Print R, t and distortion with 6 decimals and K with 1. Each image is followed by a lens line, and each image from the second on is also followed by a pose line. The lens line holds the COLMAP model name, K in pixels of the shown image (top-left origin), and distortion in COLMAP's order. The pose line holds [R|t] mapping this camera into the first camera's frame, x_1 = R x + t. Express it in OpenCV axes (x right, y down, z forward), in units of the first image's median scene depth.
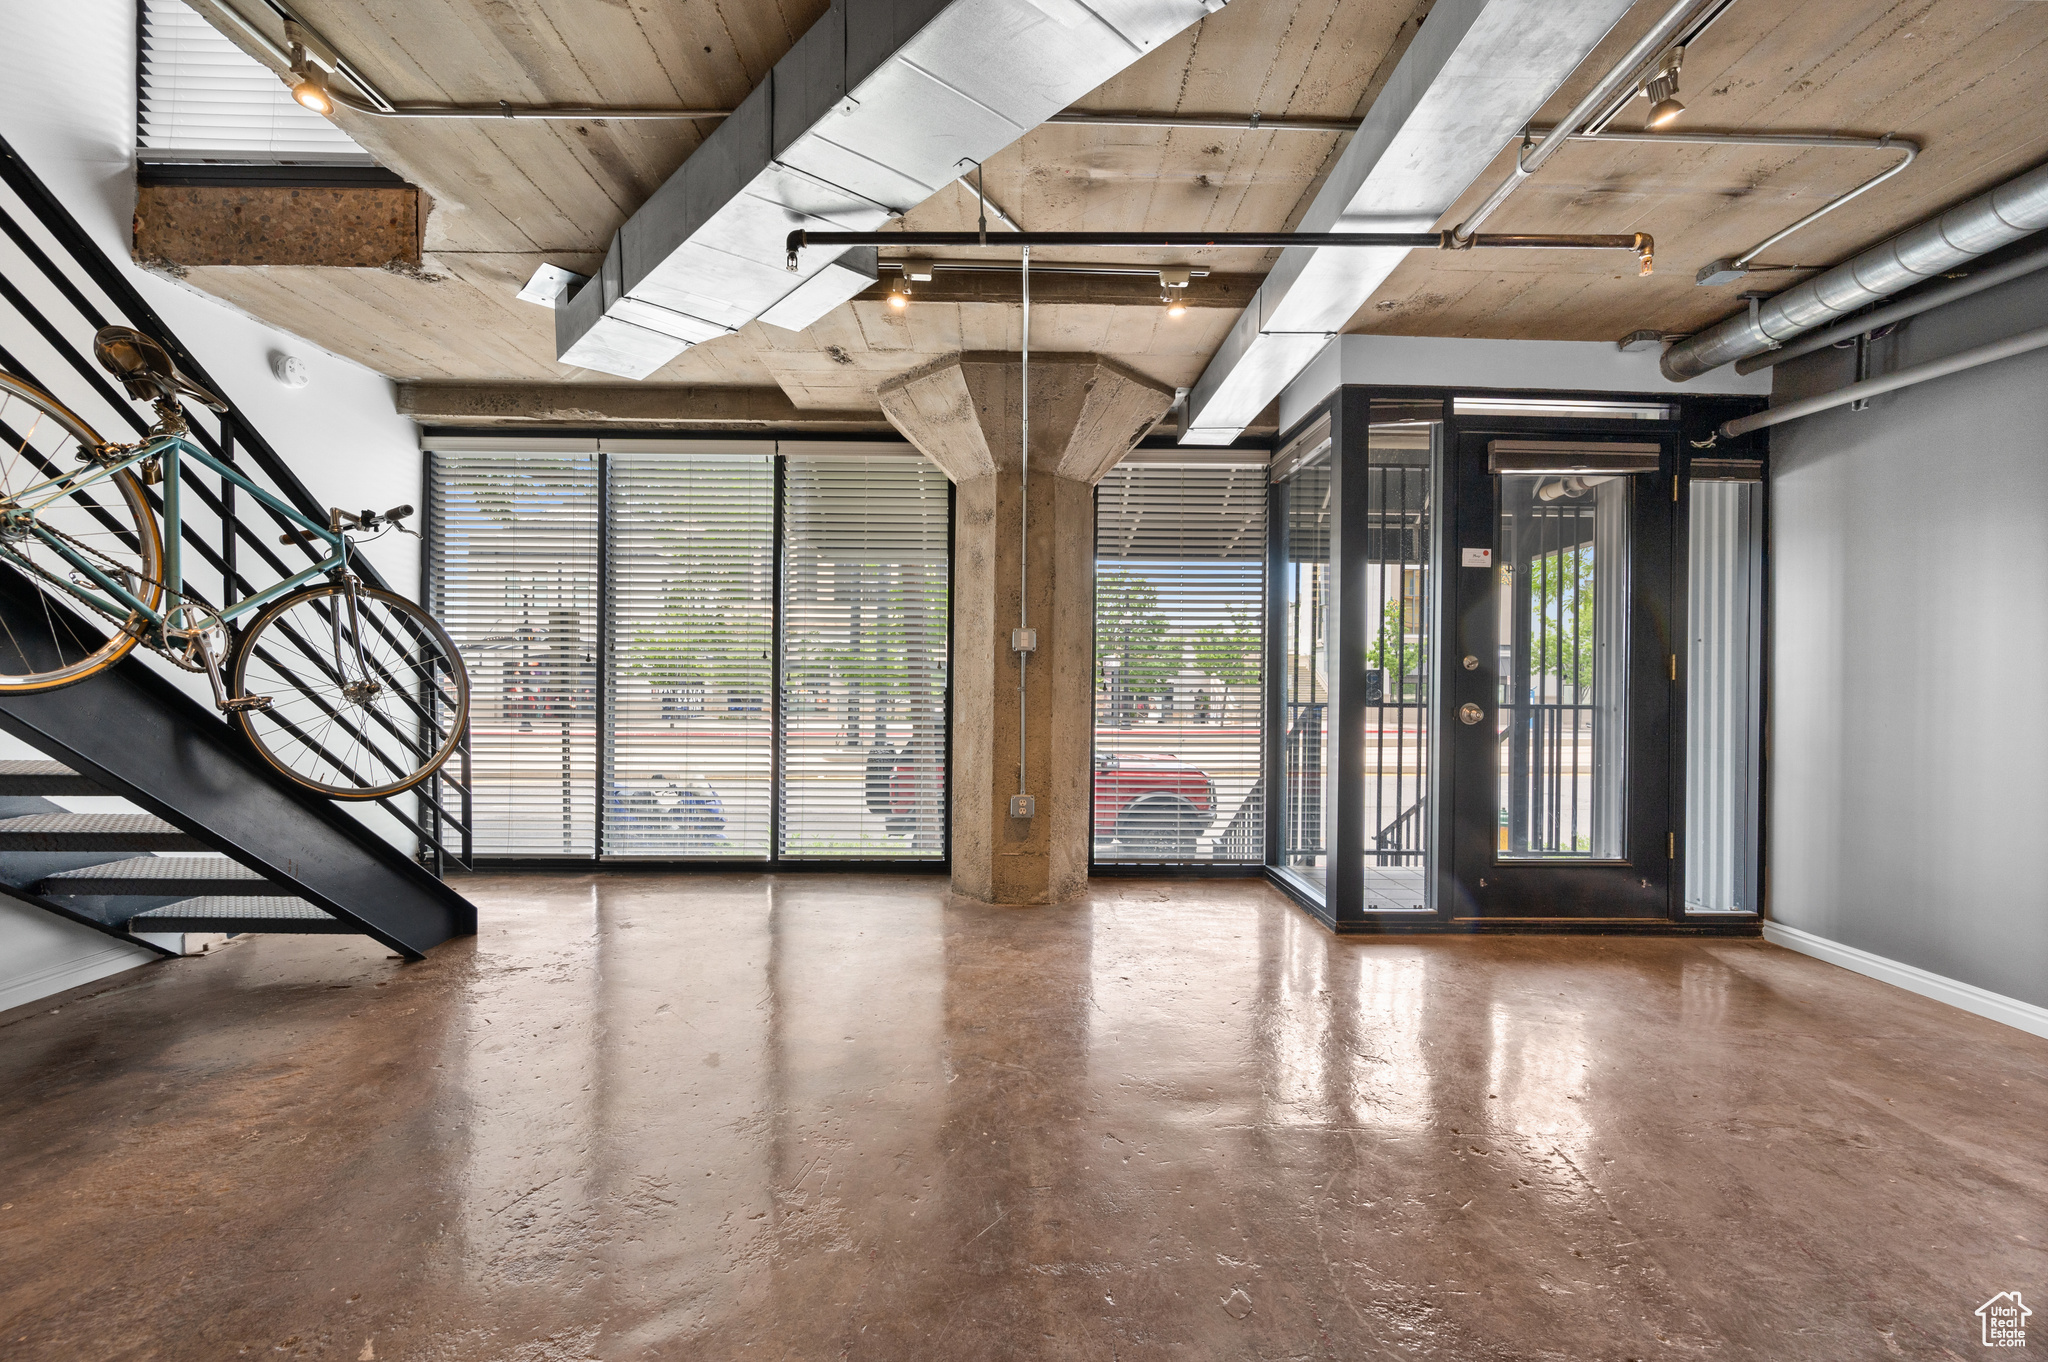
lens RADIAL K [[817.0, 0, 1025.7], [0, 817.0, 692.6], [0, 0, 1]] dist [-0.001796, 0.000516]
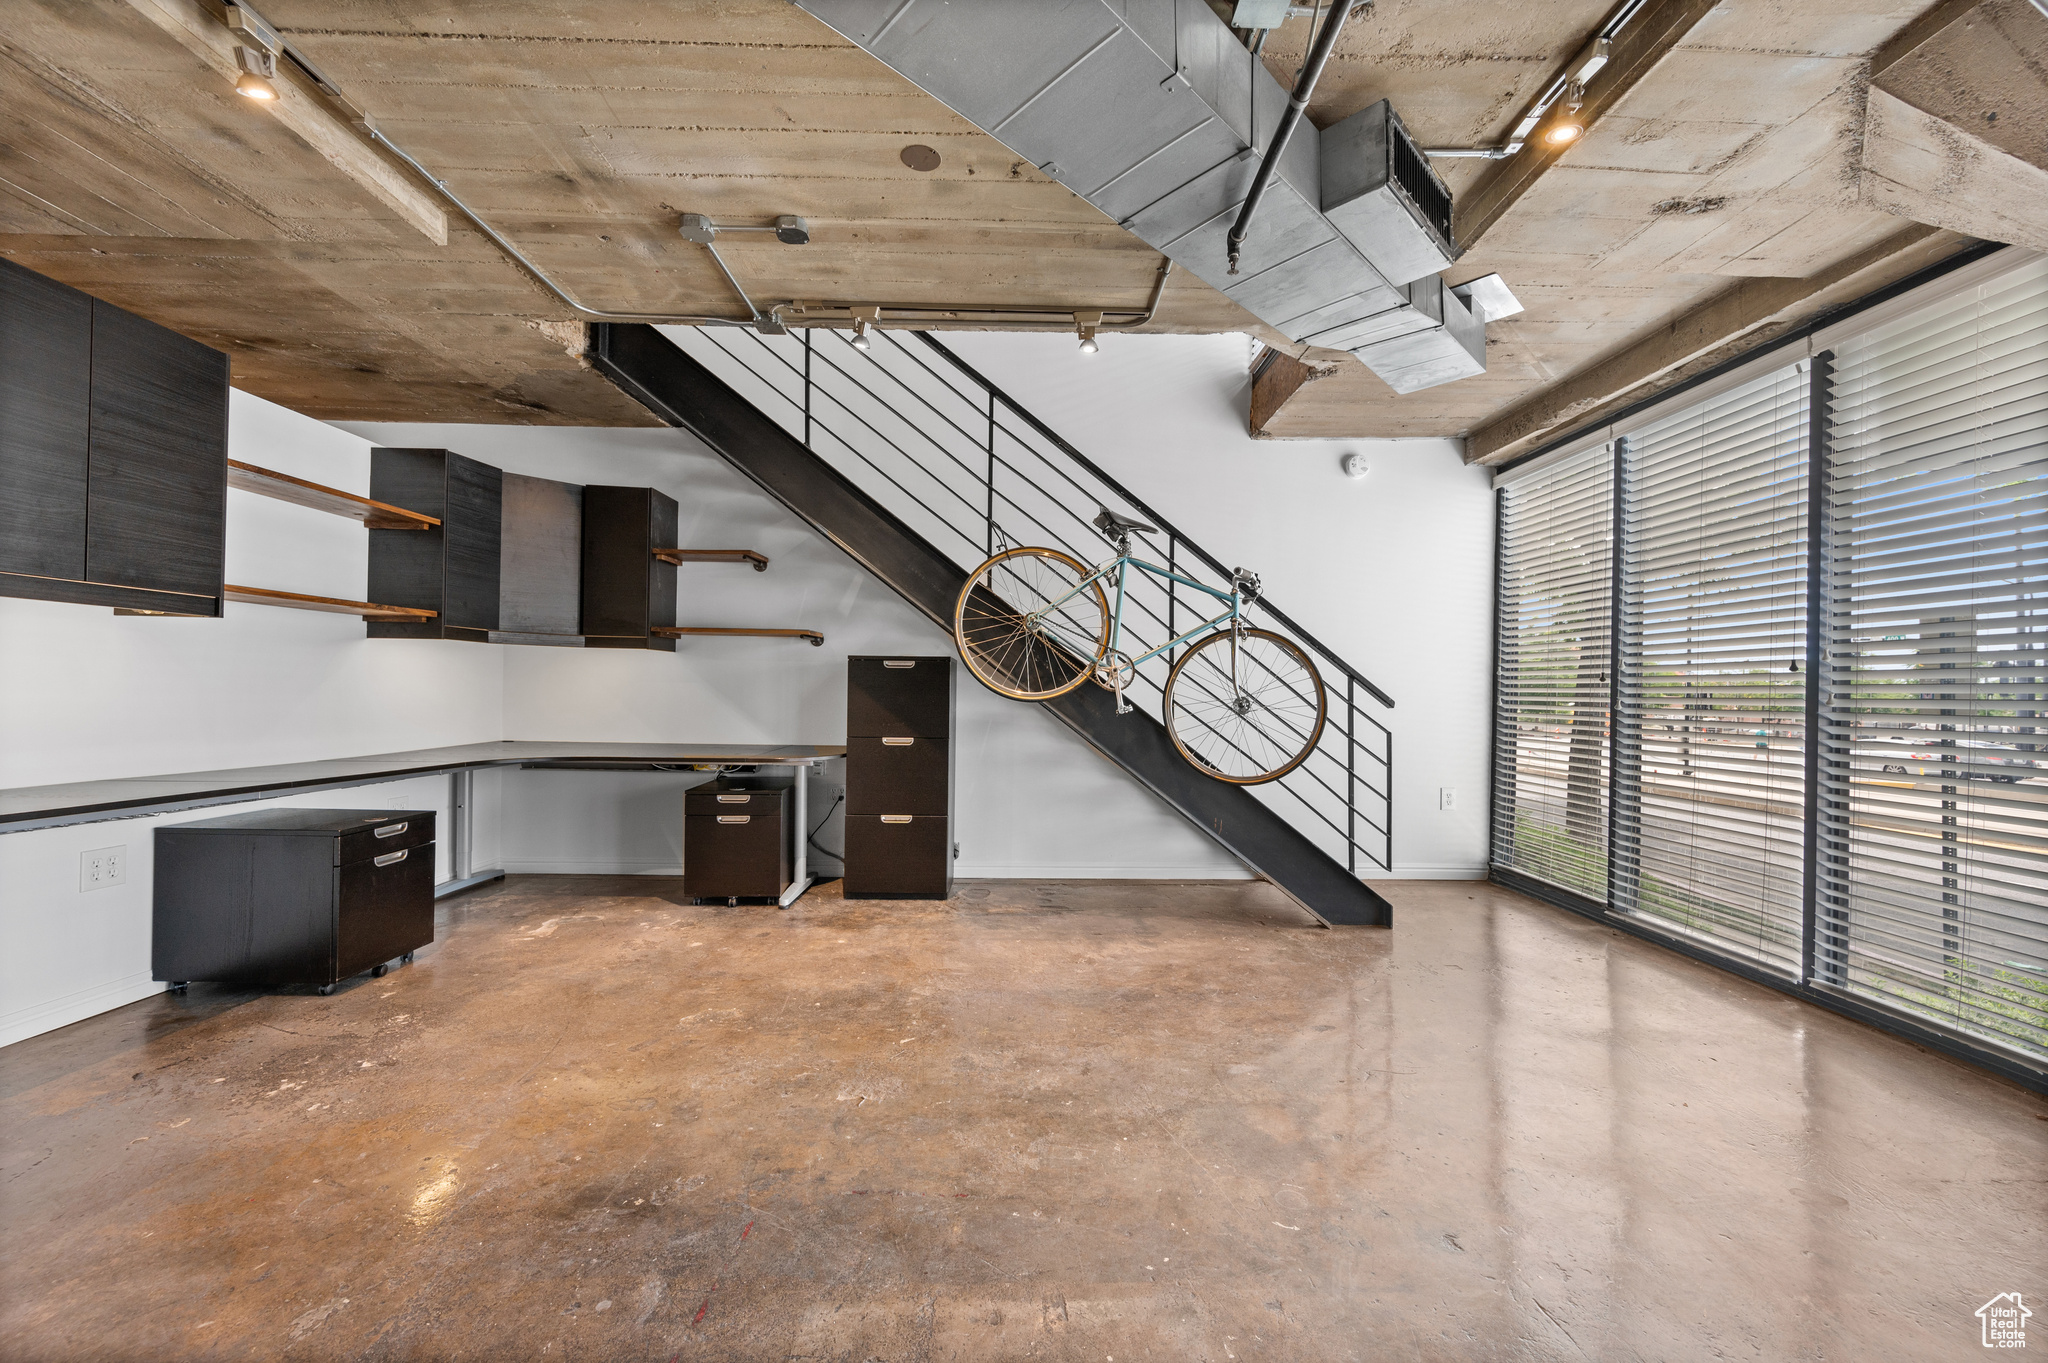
lens RADIAL K [[817.0, 0, 1023.1], [0, 817.0, 684.2], [0, 0, 1]] dist [-0.001796, 0.000516]
pose [[-0.005316, -0.017601, -0.999831, 0.384547], [-0.031943, 0.999338, -0.017422, 0.000195], [0.999476, 0.031845, -0.005874, 0.435928]]
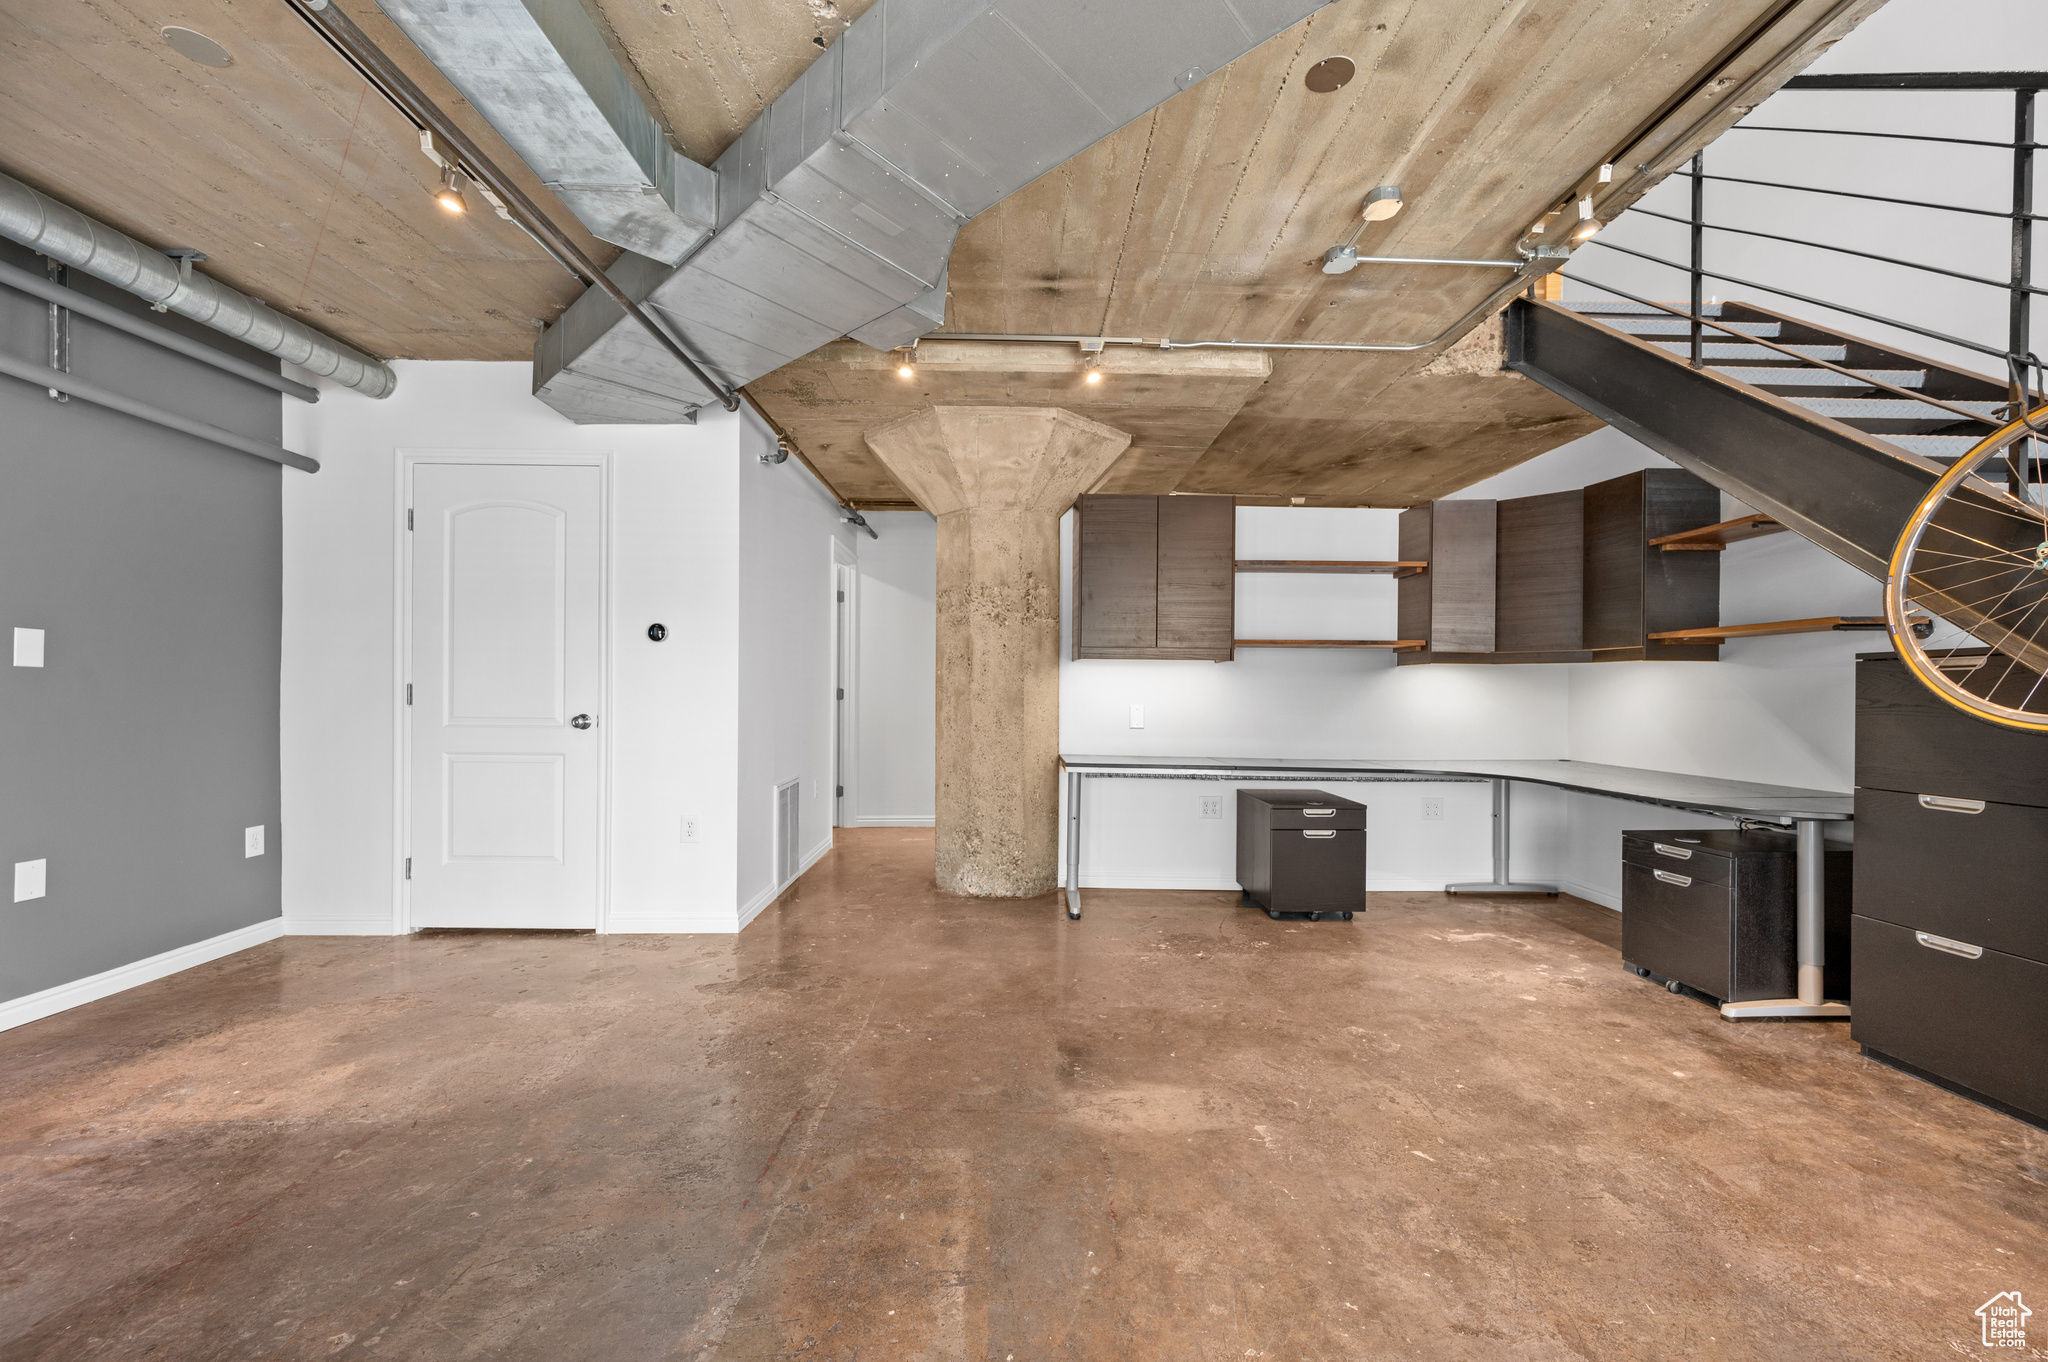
lens RADIAL K [[817.0, 0, 1038.3], [0, 817.0, 694.8], [0, 0, 1]] dist [-0.001796, 0.000516]
pose [[-0.999812, -0.019155, -0.003078, -0.032413], [-0.019208, 0.999645, 0.018443, -0.015605], [0.002723, 0.018499, -0.999825, 0.857563]]
